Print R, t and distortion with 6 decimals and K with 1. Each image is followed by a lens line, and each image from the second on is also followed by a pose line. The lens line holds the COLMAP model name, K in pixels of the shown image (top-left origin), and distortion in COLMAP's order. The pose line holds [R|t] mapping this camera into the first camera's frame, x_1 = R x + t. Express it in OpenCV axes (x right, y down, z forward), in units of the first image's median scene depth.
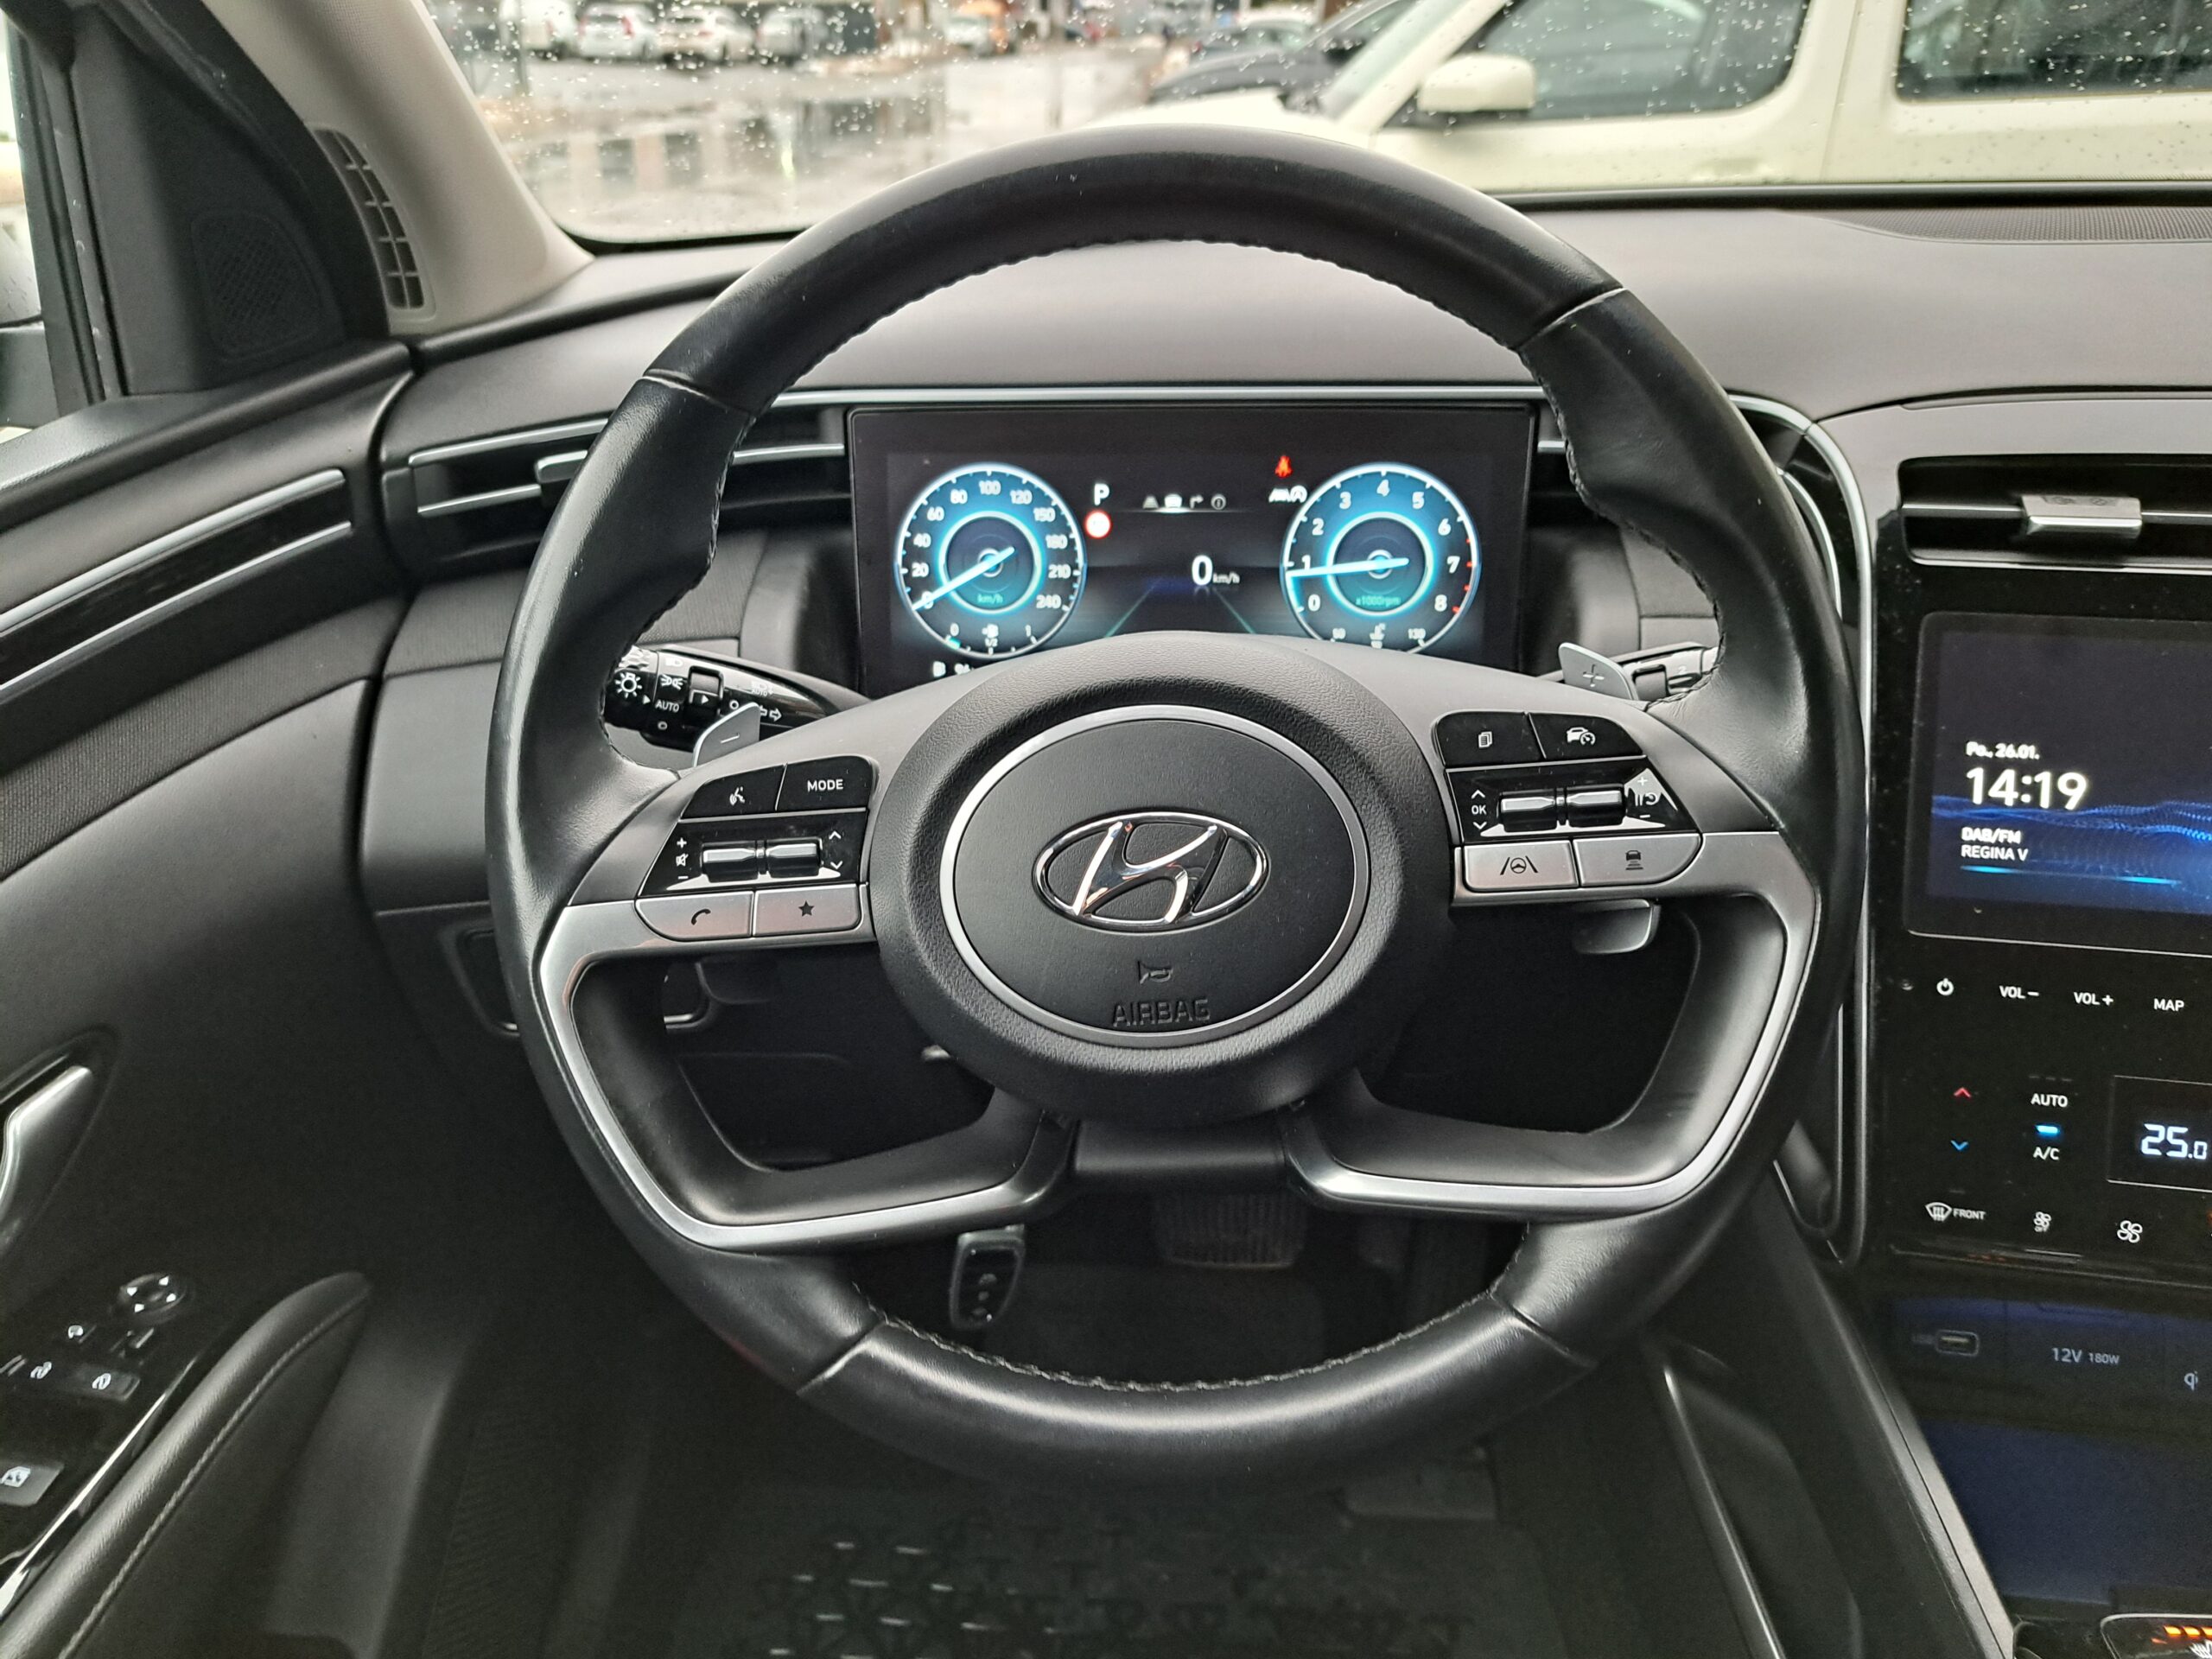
lens RADIAL K [[1592.9, 0, 1106.0], [0, 1592.9, 829.5], [0, 0, 1]] dist [0.048332, -0.061166]
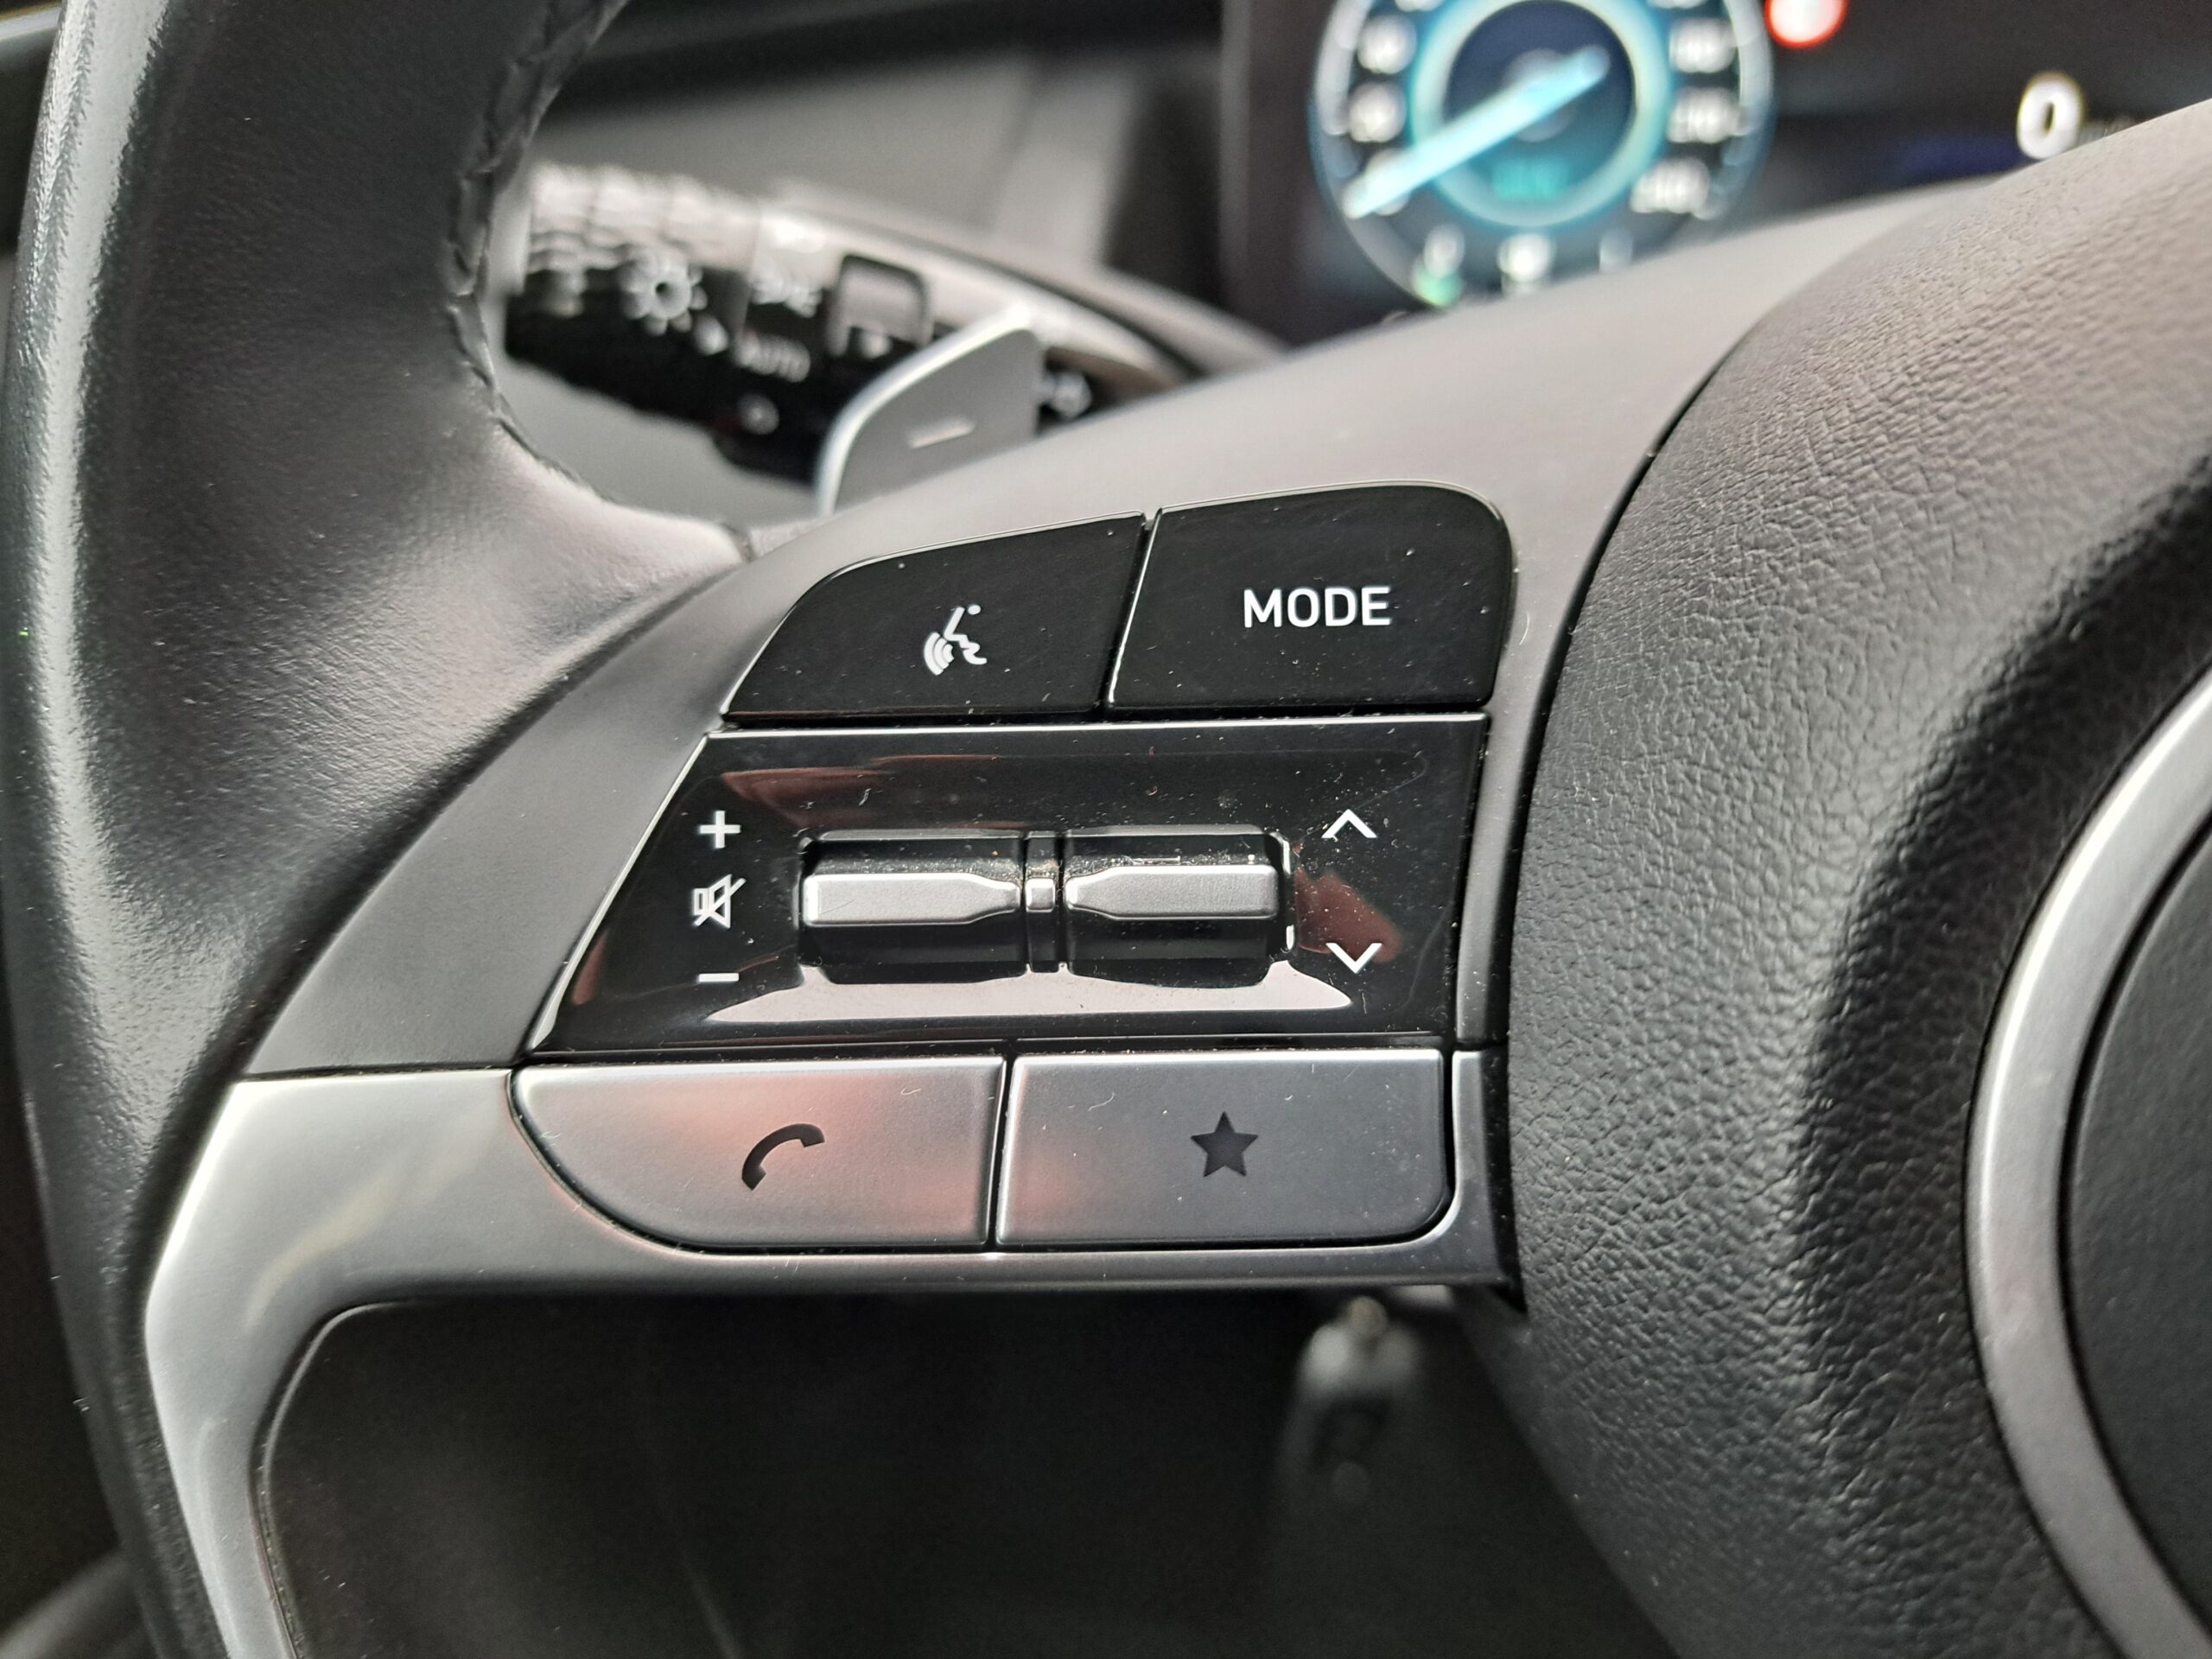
lens RADIAL K [[1641.4, 0, 1090.3], [0, 1641.4, 841.8], [0, 0, 1]] dist [0.058424, -0.121682]
pose [[0.988133, 0.058068, -0.142200, -0.141164], [-0.041226, 0.992081, 0.118644, -0.016906], [0.147963, -0.111374, 0.982702, 0.614462]]
